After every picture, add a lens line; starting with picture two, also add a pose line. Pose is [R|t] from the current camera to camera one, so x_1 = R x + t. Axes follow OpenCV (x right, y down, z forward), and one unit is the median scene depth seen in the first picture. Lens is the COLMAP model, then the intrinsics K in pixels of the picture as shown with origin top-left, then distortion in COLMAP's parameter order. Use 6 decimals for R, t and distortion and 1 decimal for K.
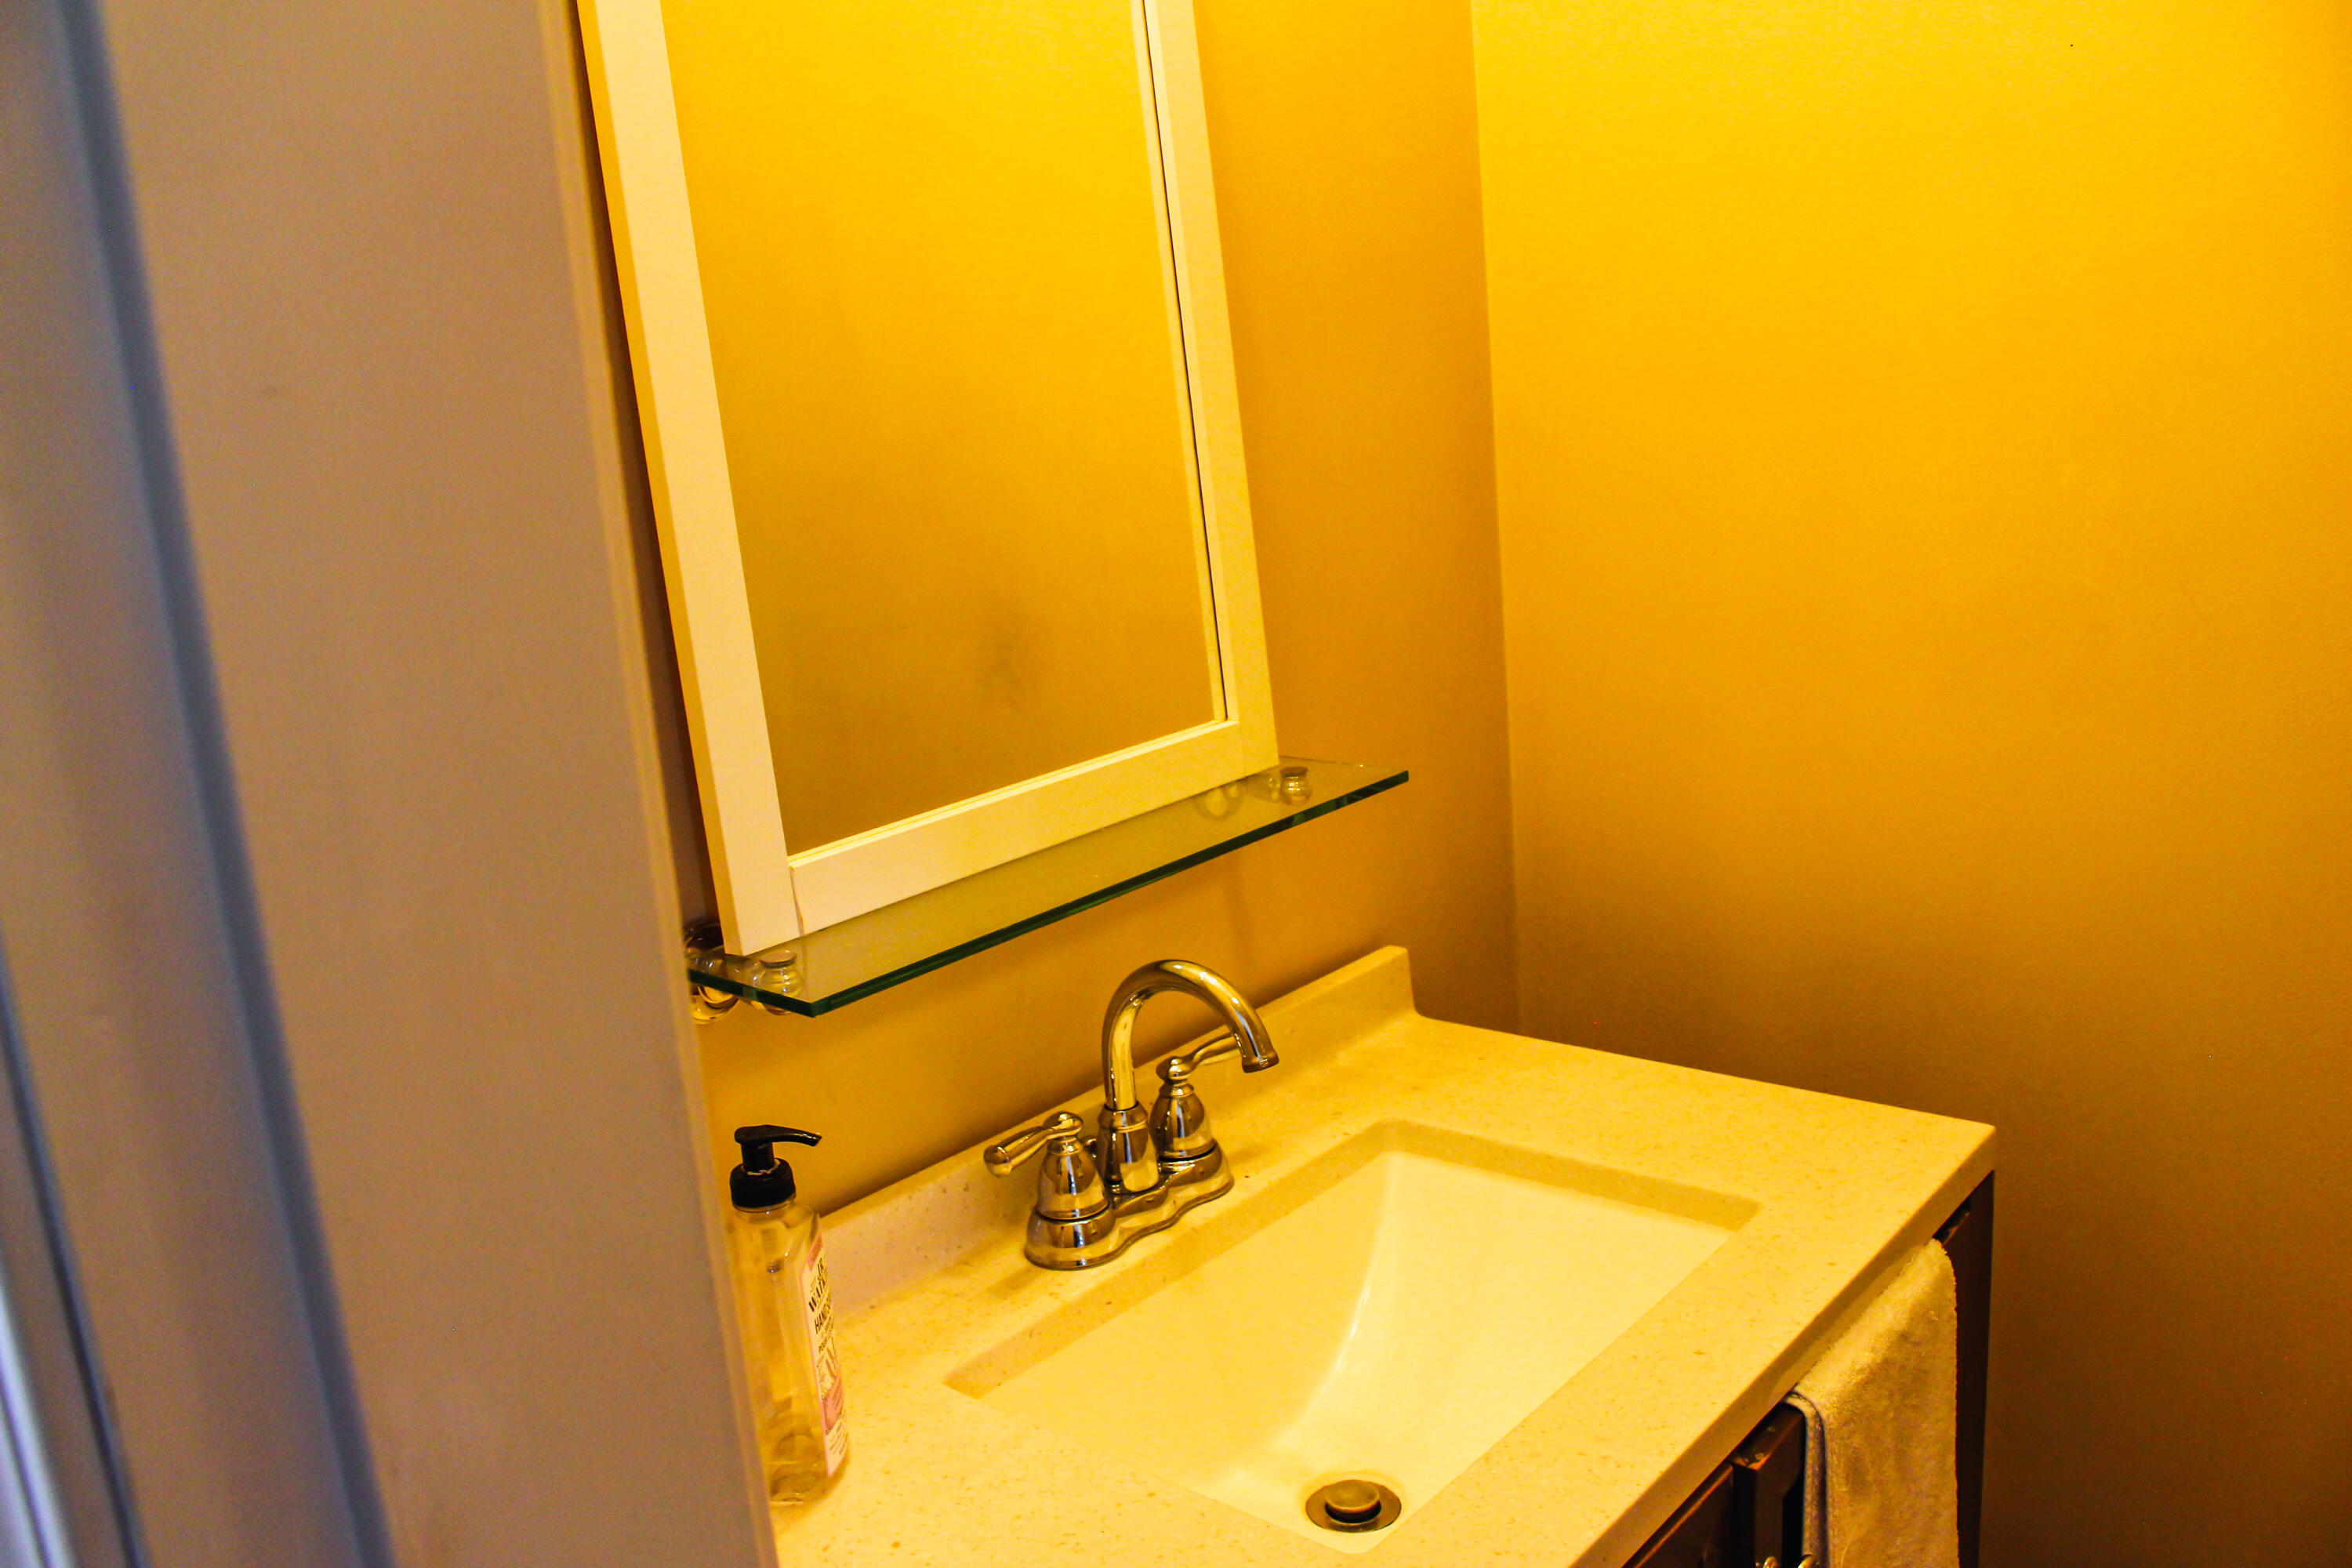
lens RADIAL K [[1962.2, 0, 1176.0], [0, 1962.2, 784.0], [0, 0, 1]] dist [-0.233194, 0.245915]
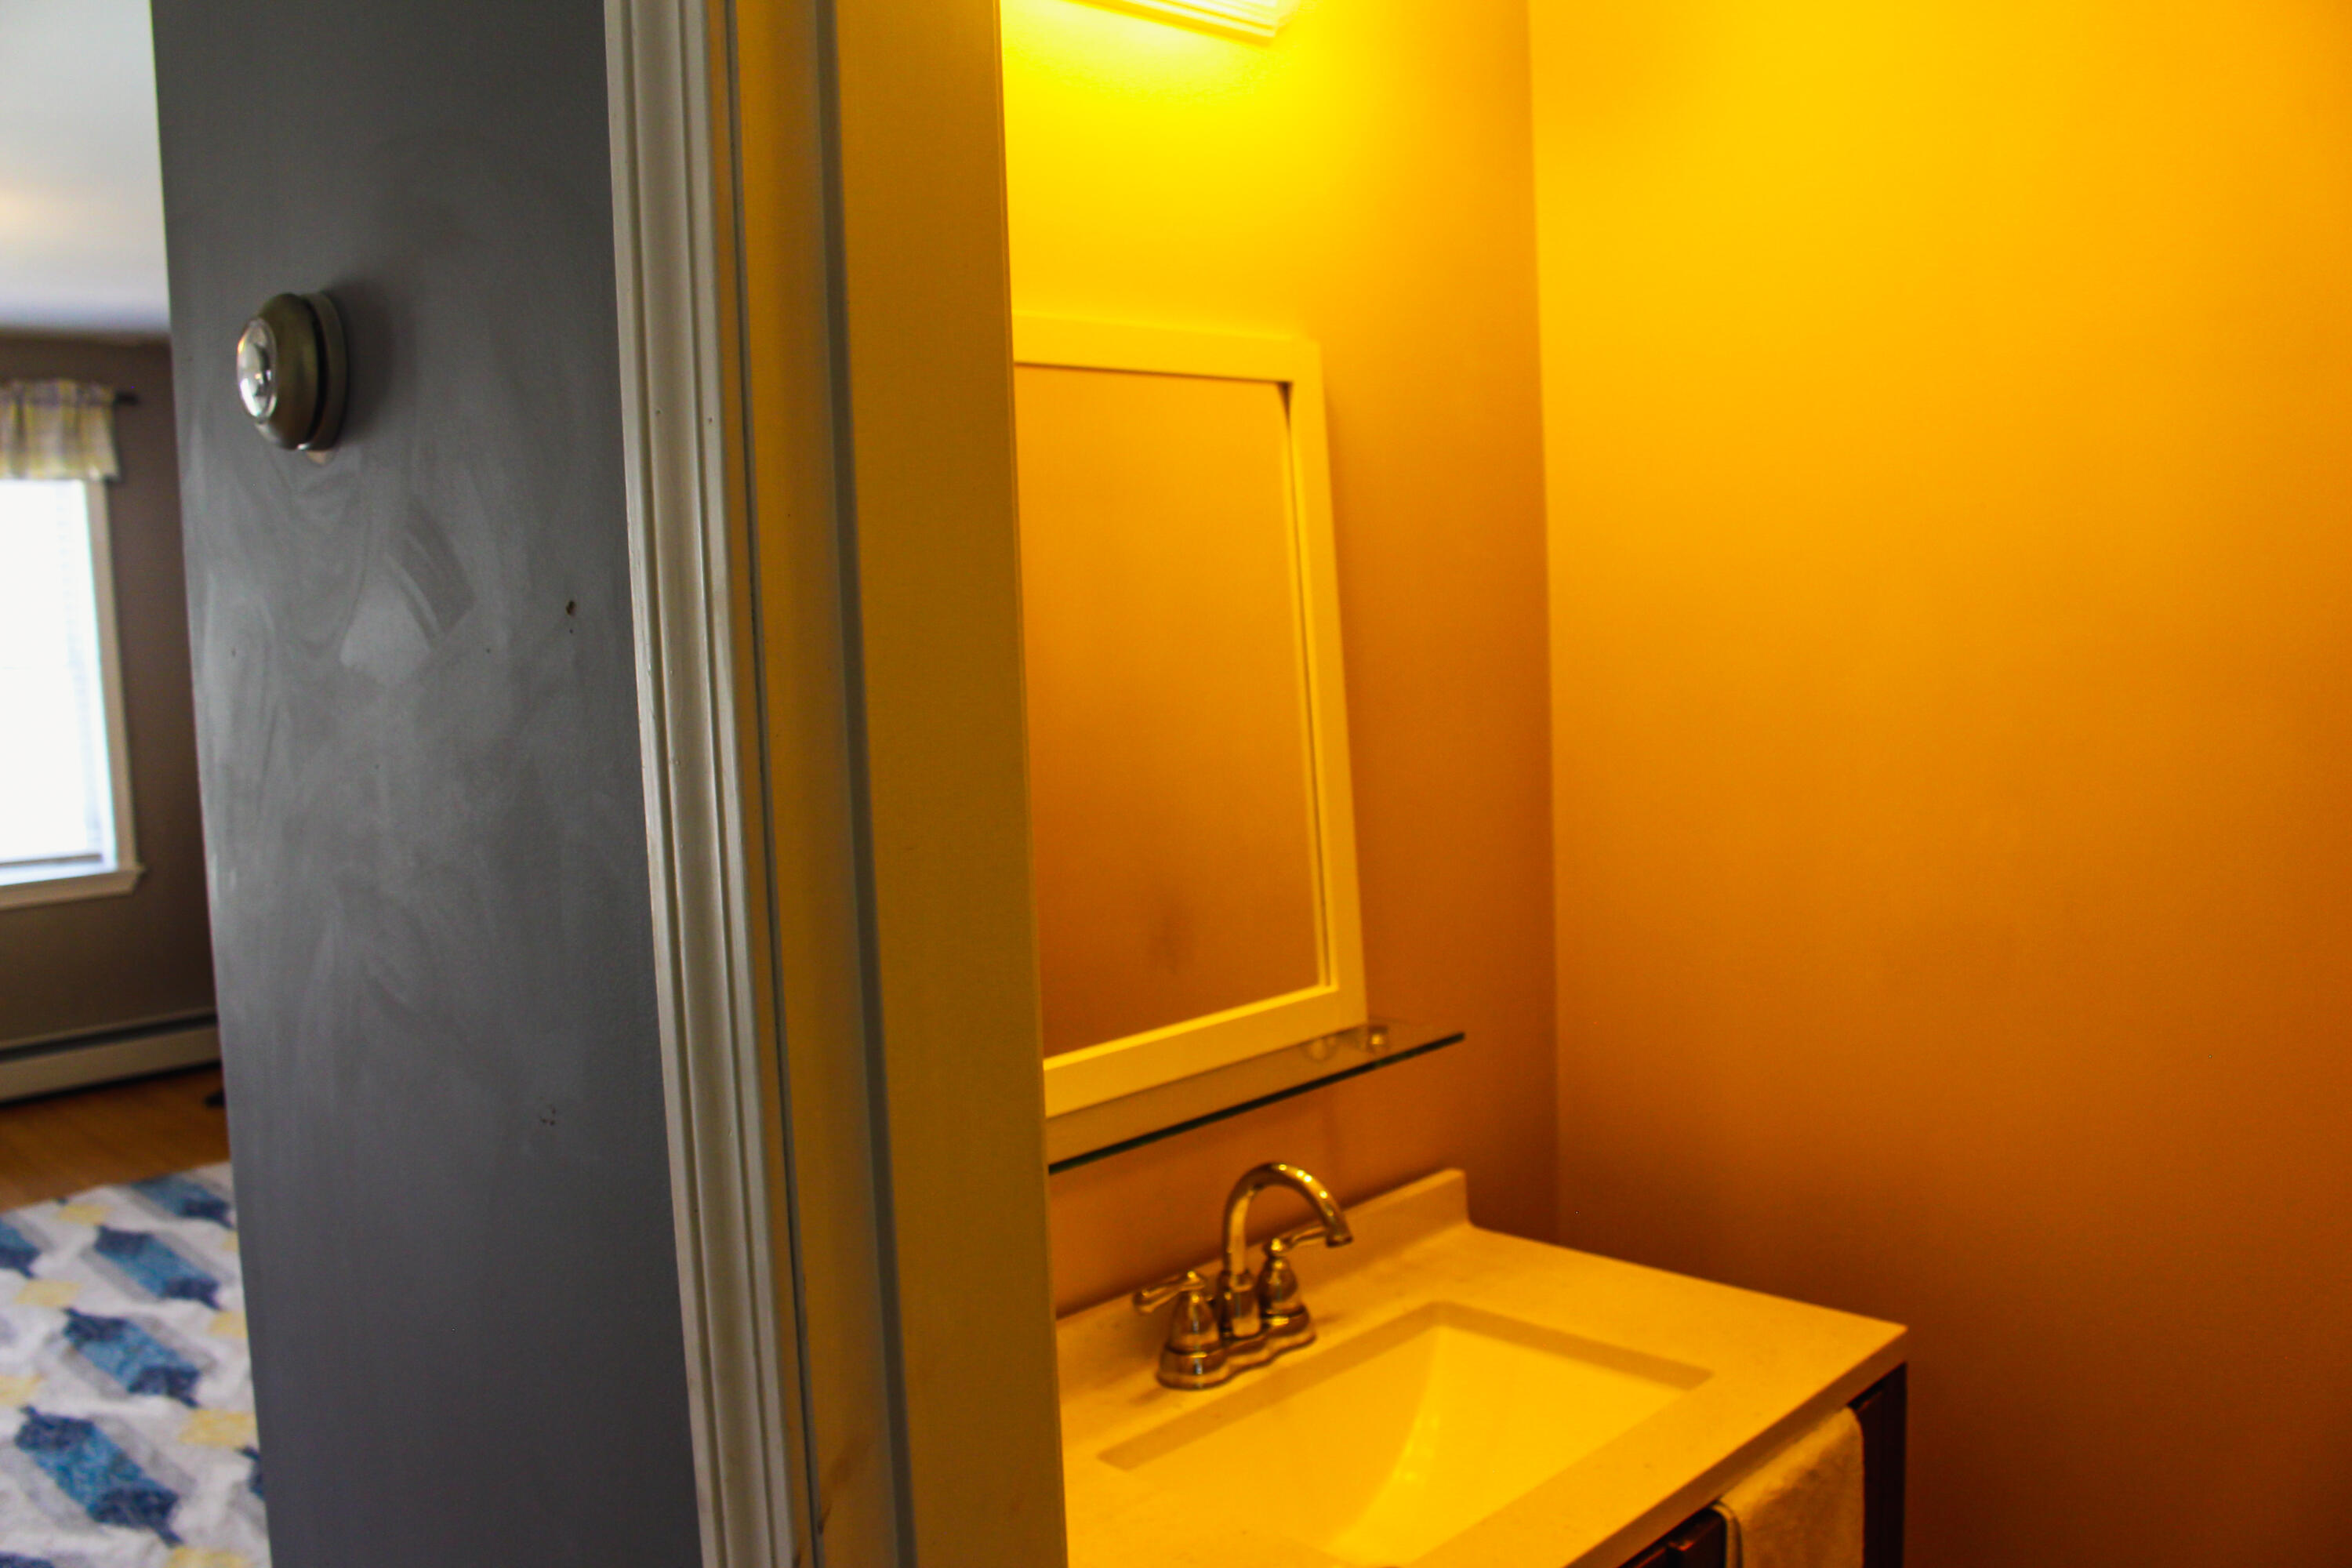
lens RADIAL K [[1962.2, 0, 1176.0], [0, 1962.2, 784.0], [0, 0, 1]] dist [-0.233194, 0.245915]
pose [[0.996966, 0.047885, -0.061365, -0.002888], [-0.054891, 0.991484, -0.118099, -0.007100], [0.055187, 0.121109, 0.991104, -0.351617]]
